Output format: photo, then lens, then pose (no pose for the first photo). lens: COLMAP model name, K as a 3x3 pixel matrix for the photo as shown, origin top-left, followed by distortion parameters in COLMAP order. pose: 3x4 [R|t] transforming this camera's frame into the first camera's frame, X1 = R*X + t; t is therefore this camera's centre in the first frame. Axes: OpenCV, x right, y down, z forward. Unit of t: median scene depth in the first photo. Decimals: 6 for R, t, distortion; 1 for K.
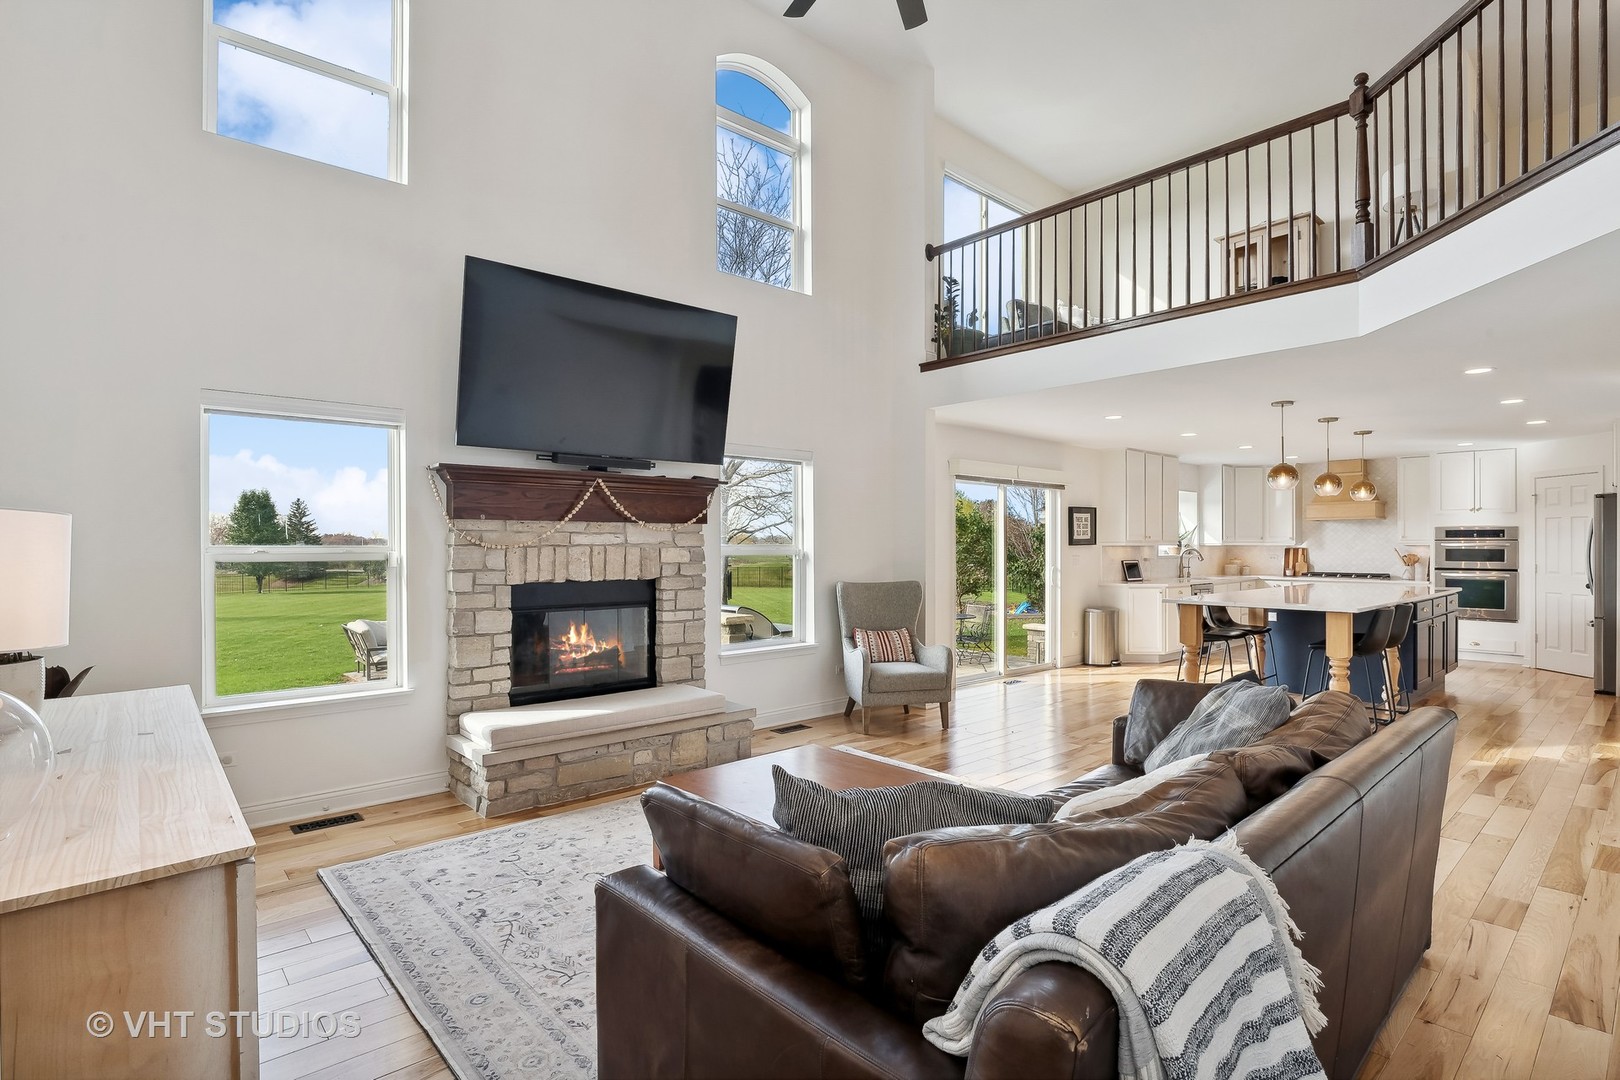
lens RADIAL K [[797.8, 0, 813.7], [0, 797.8, 538.0], [0, 0, 1]] dist [-0.015228, -0.002057]
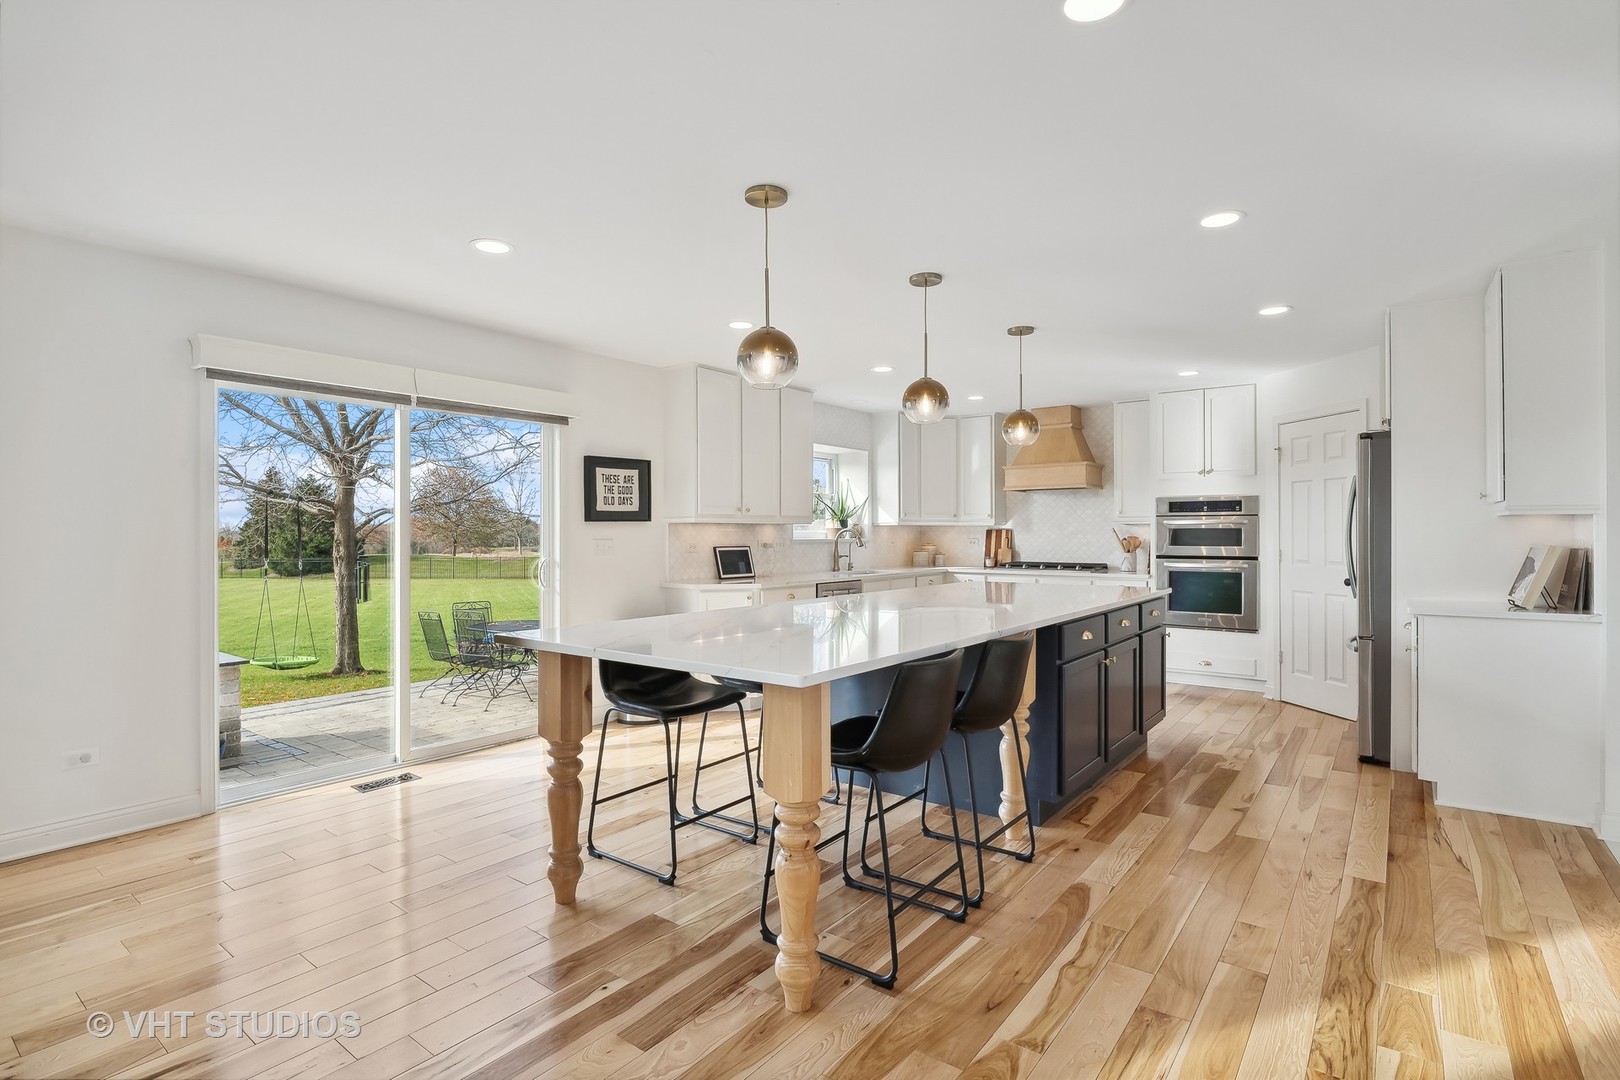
lens RADIAL K [[797.8, 0, 816.5], [0, 797.8, 522.2], [0, 0, 1]] dist [-0.015228, -0.002057]
pose [[0.980508, 0.001424, 0.196474, 0.359573], [-0.000248, 0.999982, -0.006009, 0.012936], [-0.196479, 0.005843, 0.980491, 0.373113]]
